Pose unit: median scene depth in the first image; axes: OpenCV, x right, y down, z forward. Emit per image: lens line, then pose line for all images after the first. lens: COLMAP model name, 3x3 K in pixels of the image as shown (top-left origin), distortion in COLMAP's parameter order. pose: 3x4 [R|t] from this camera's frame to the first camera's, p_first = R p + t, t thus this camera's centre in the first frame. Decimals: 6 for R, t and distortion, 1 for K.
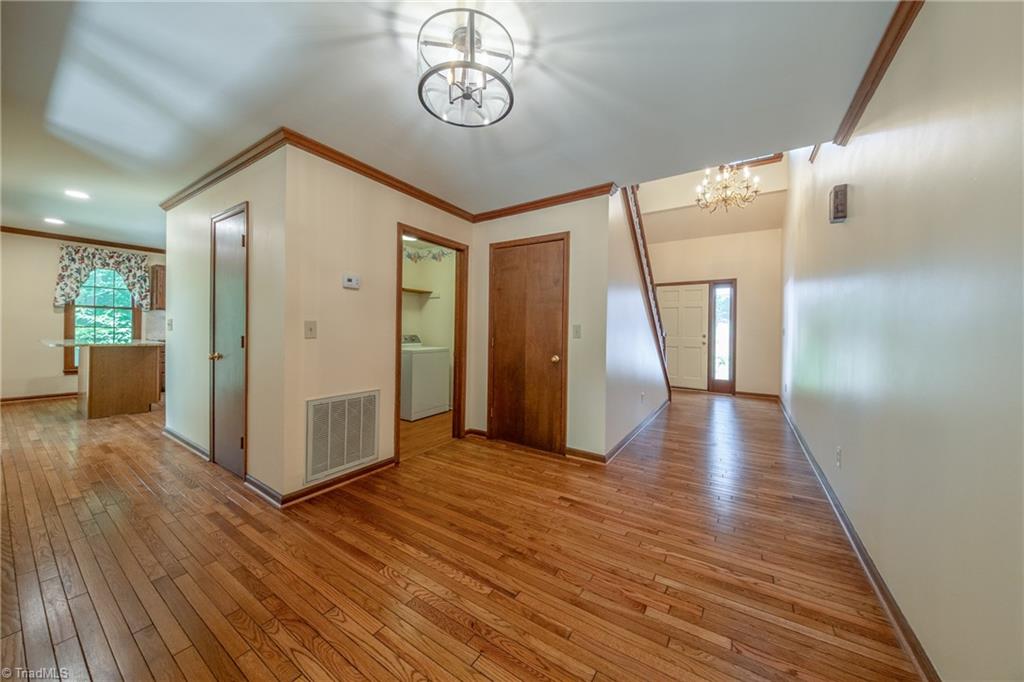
lens RADIAL K [[350.1, 0, 509.8], [0, 350.1, 334.8], [0, 0, 1]] dist [0.001407, 0.000002]
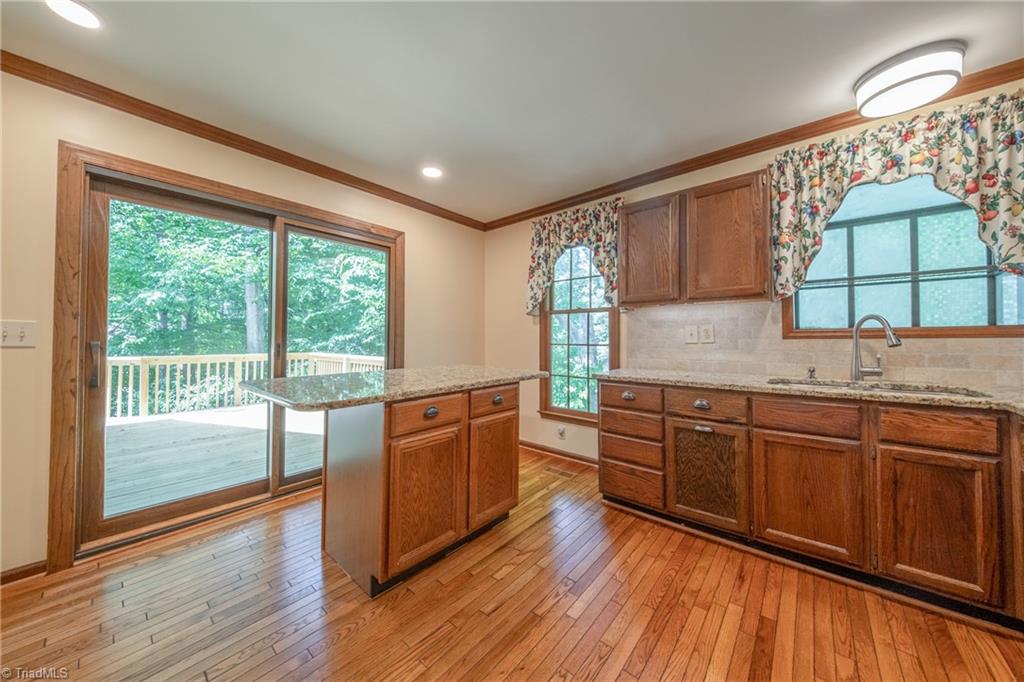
lens RADIAL K [[350.1, 0, 509.8], [0, 350.1, 334.8], [0, 0, 1]] dist [0.001407, 0.000002]
pose [[-0.126407, -0.027244, -0.991604, -0.591571], [-0.008076, 0.999618, -0.026435, -0.023758], [0.991946, 0.004667, -0.126579, 1.004919]]
